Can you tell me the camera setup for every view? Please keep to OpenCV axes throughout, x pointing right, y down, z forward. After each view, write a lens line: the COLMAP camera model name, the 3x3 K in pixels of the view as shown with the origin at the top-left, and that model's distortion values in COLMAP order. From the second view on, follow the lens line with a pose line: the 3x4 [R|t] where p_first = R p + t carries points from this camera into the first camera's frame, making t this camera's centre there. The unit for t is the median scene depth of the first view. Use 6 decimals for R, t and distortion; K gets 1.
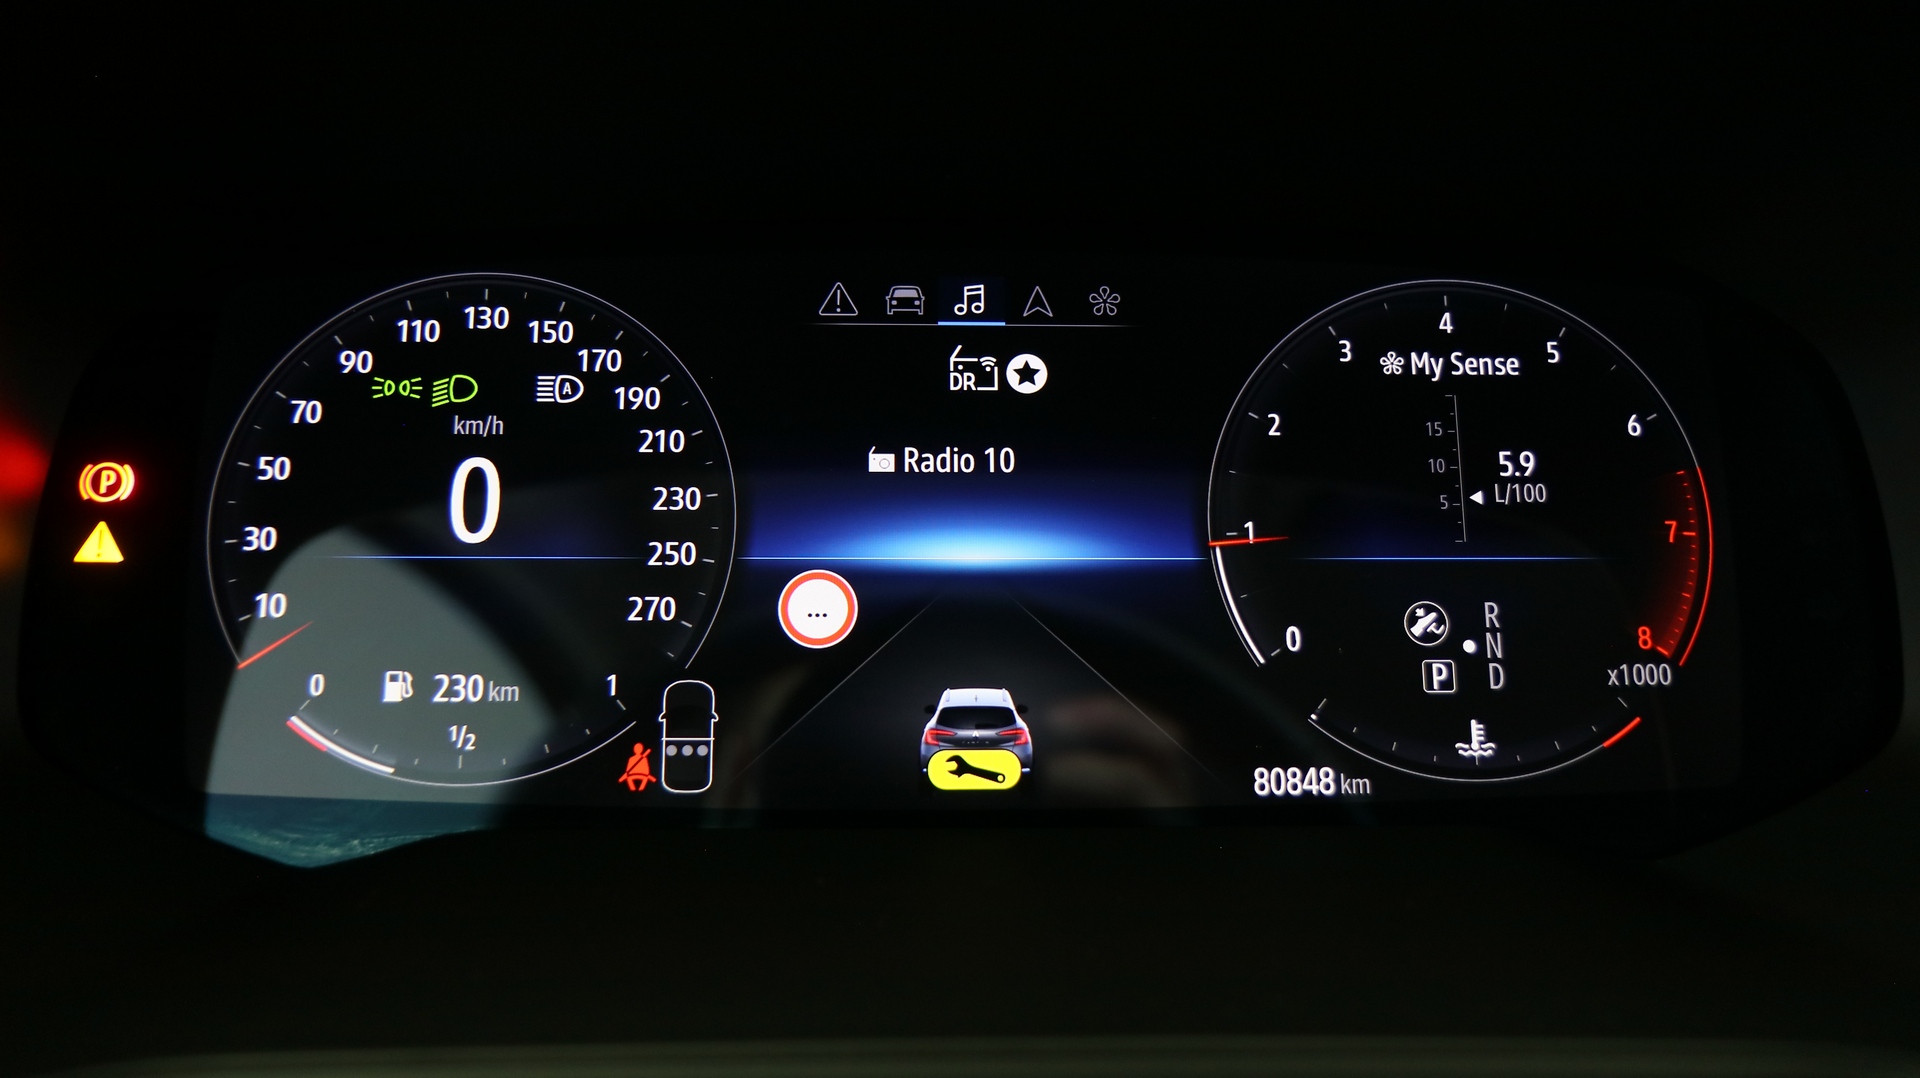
lens RADIAL K [[1484.0, 0, 968.5], [0, 1484.0, 538.0], [0, 0, 1]] dist [-0.020560, 0.016867]
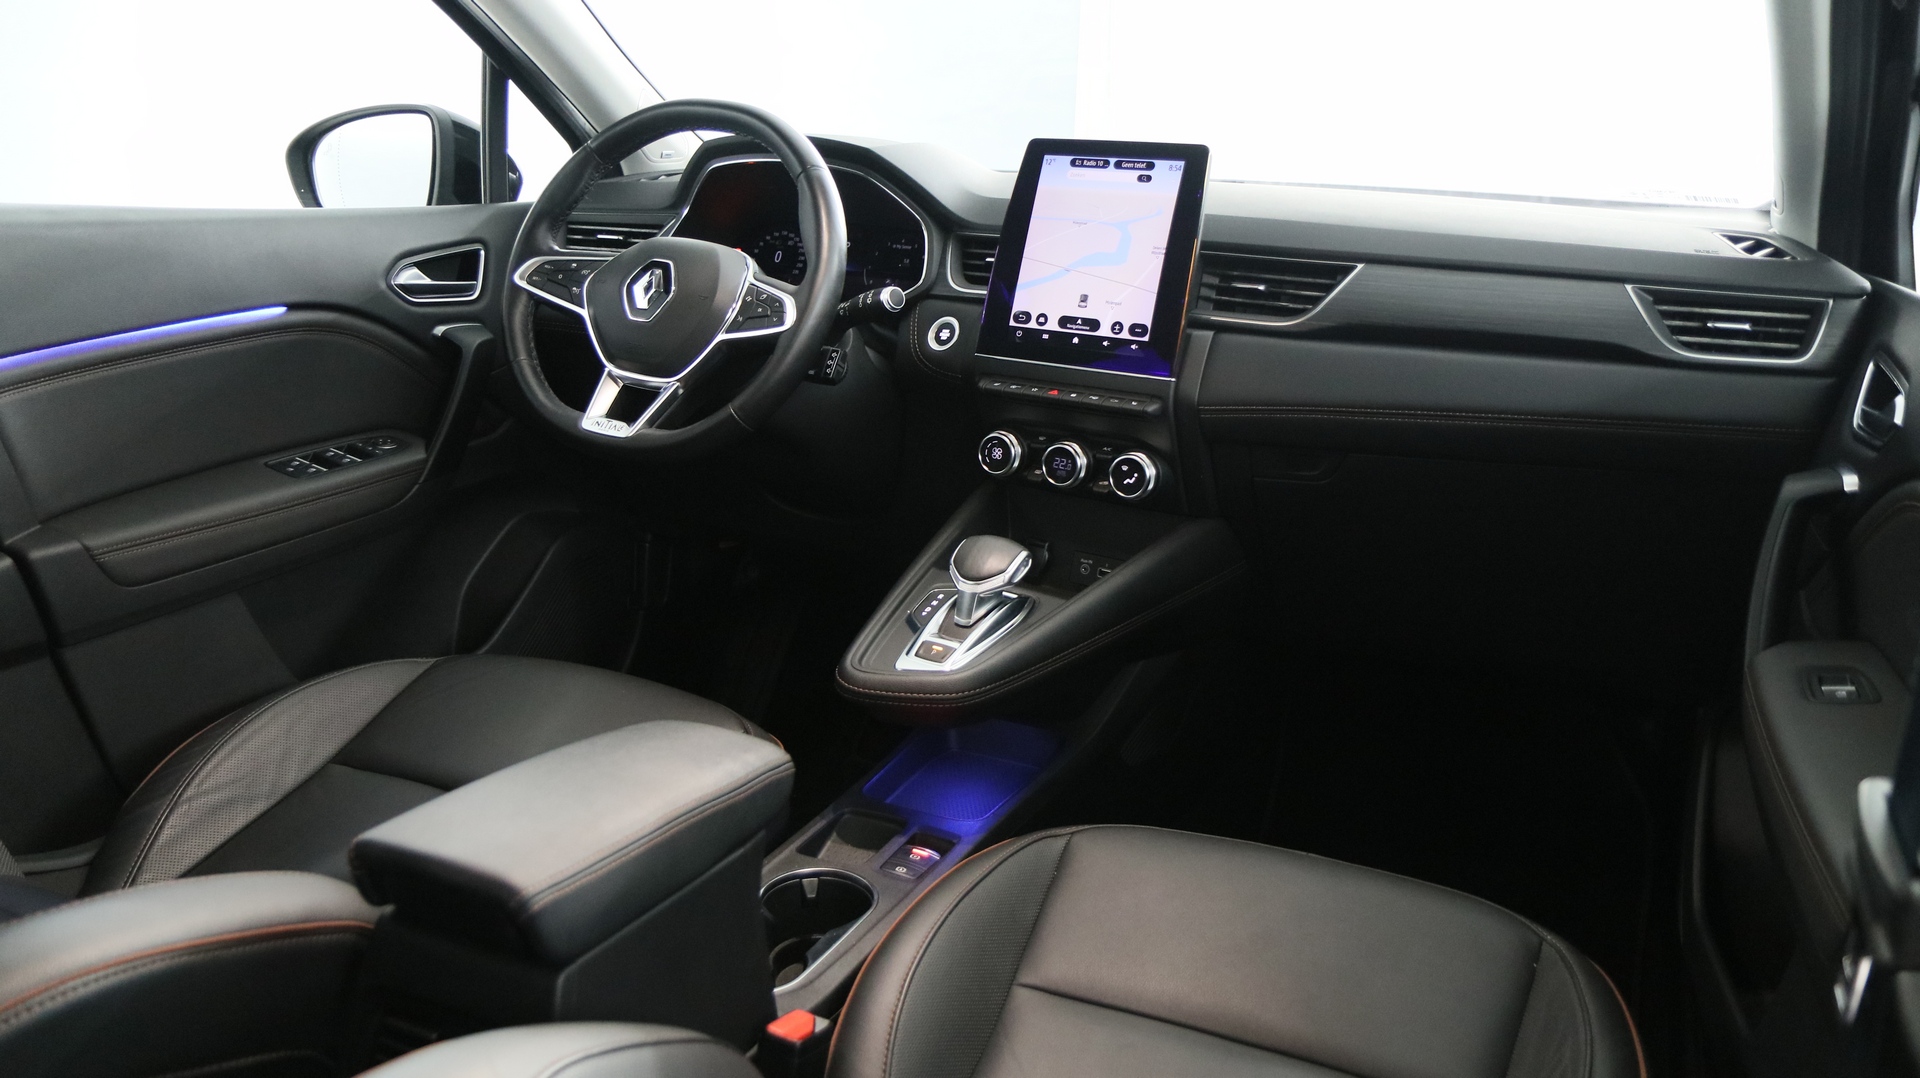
lens RADIAL K [[1484.0, 0, 963.5], [0, 1484.0, 523.6], [0, 0, 1]] dist [-0.020560, 0.016867]
pose [[0.900119, 0.131678, -0.415268, 3.758590], [-0.137633, 0.990359, 0.015706, 1.052150], [0.413332, 0.043017, 0.909564, -5.319279]]
